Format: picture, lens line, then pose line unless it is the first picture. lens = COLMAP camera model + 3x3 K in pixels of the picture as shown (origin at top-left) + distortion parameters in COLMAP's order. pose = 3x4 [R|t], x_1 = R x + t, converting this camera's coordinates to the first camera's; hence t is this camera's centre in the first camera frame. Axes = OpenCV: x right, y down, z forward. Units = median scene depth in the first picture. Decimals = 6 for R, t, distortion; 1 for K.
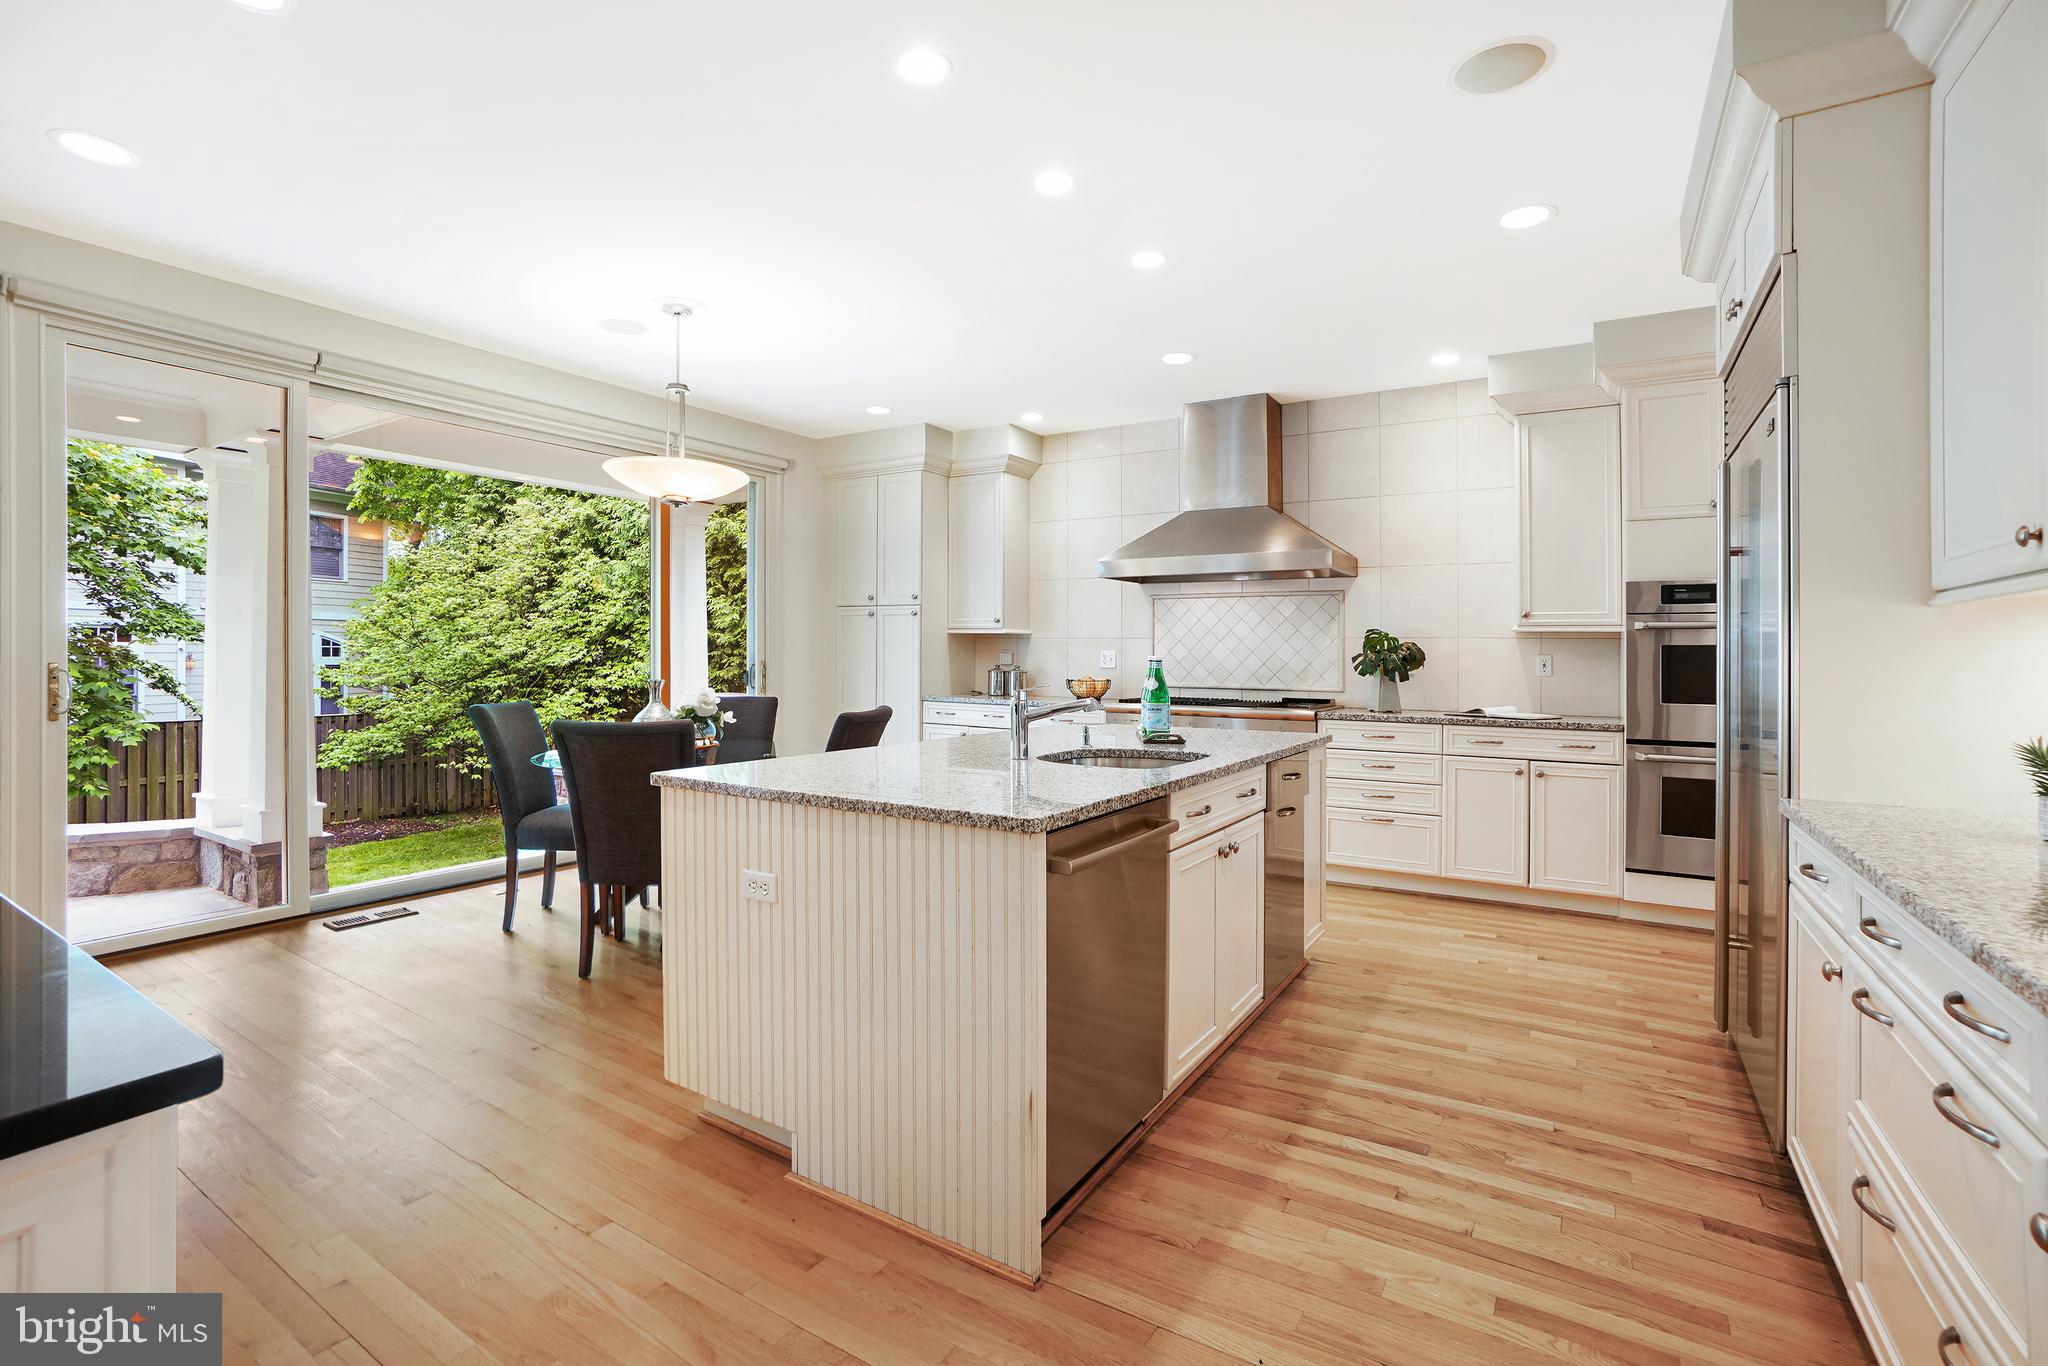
lens RADIAL K [[918.7, 0, 1022.1], [0, 918.7, 682.4], [0, 0, 1]] dist [0.001014, 0.002737]
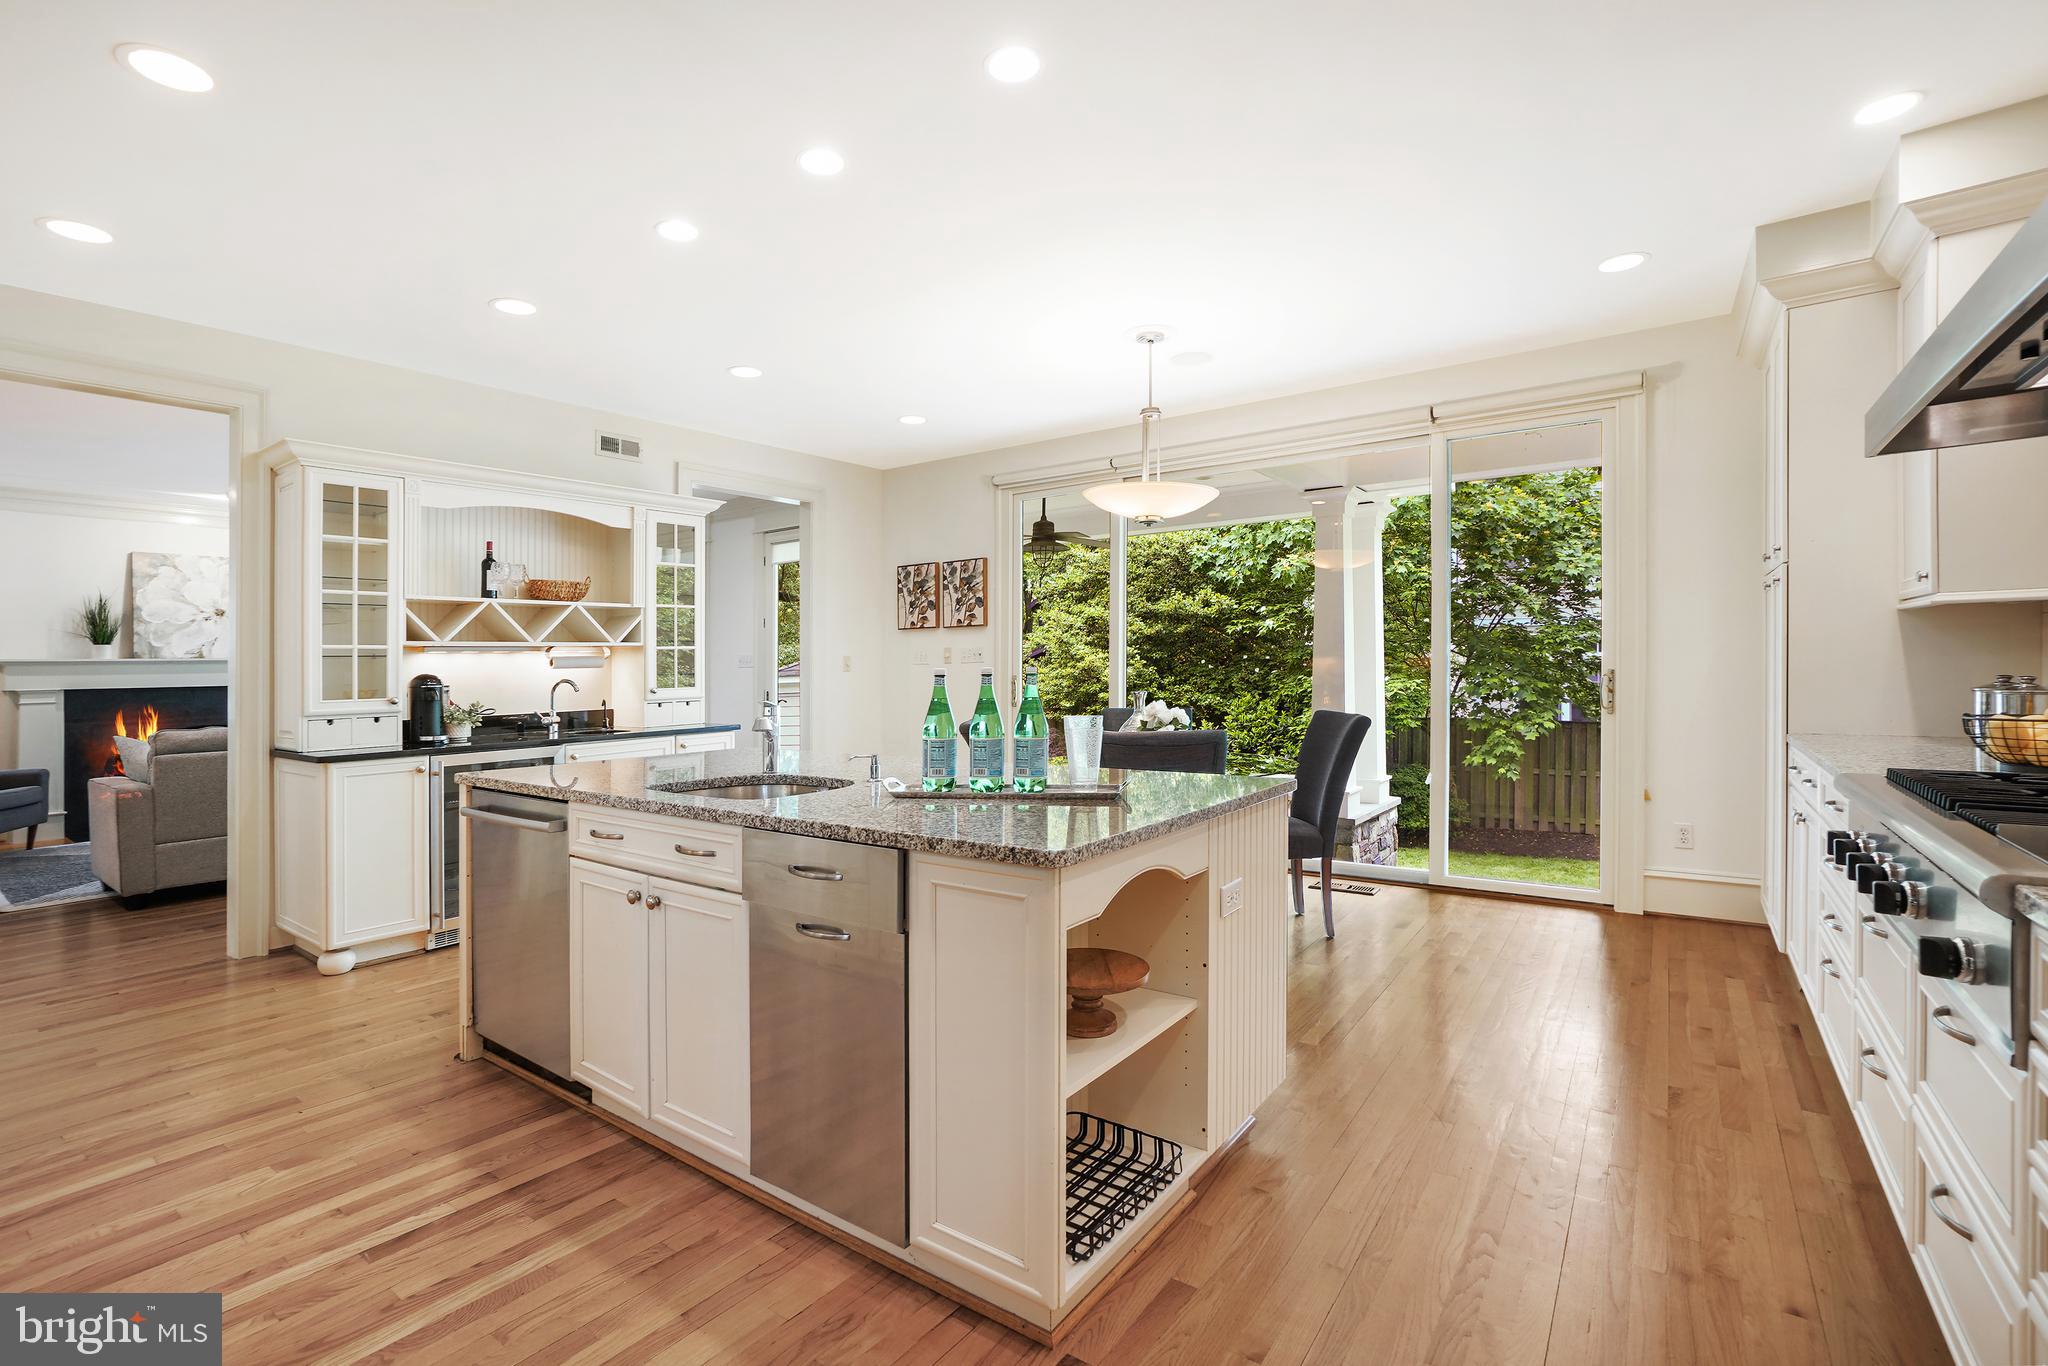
lens RADIAL K [[918.7, 0, 974.5], [0, 918.7, 654.4], [0, 0, 1]] dist [0.001014, 0.002737]
pose [[-0.112945, -0.020229, -0.993395, 1.134778], [0.007627, 0.999746, -0.021225, -0.023904], [0.993572, -0.009973, -0.112762, 1.525709]]
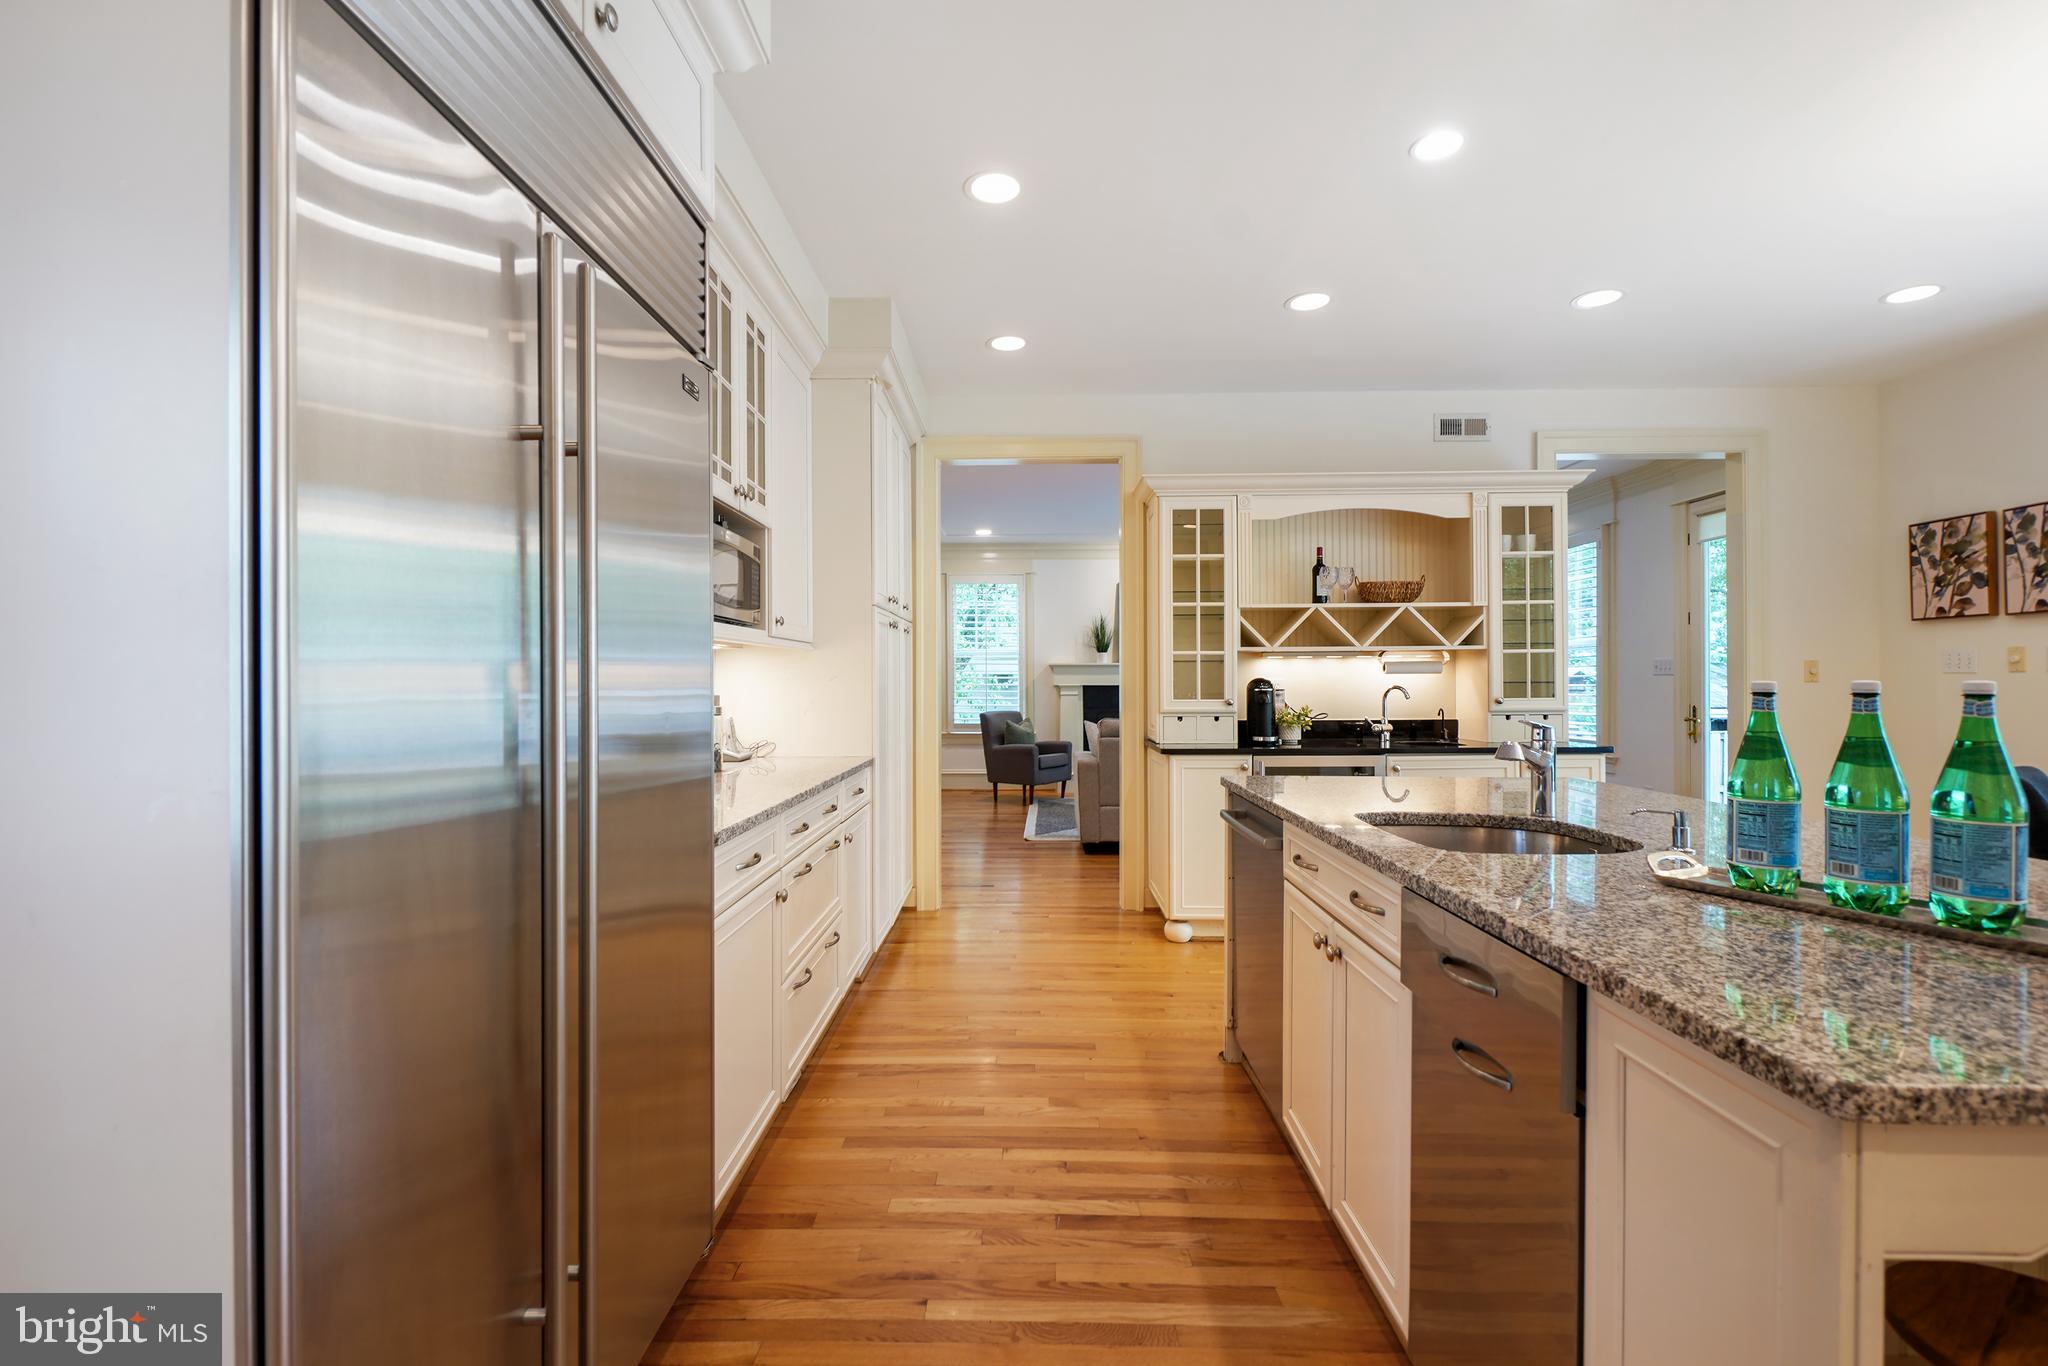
lens RADIAL K [[918.7, 0, 1033.8], [0, 918.7, 663.4], [0, 0, 1]] dist [0.001014, 0.002737]
pose [[-0.848362, -0.017289, -0.529134, 0.874271], [-0.010237, 0.999815, -0.016254, -0.025900], [0.529318, -0.008372, -0.848382, 1.621492]]
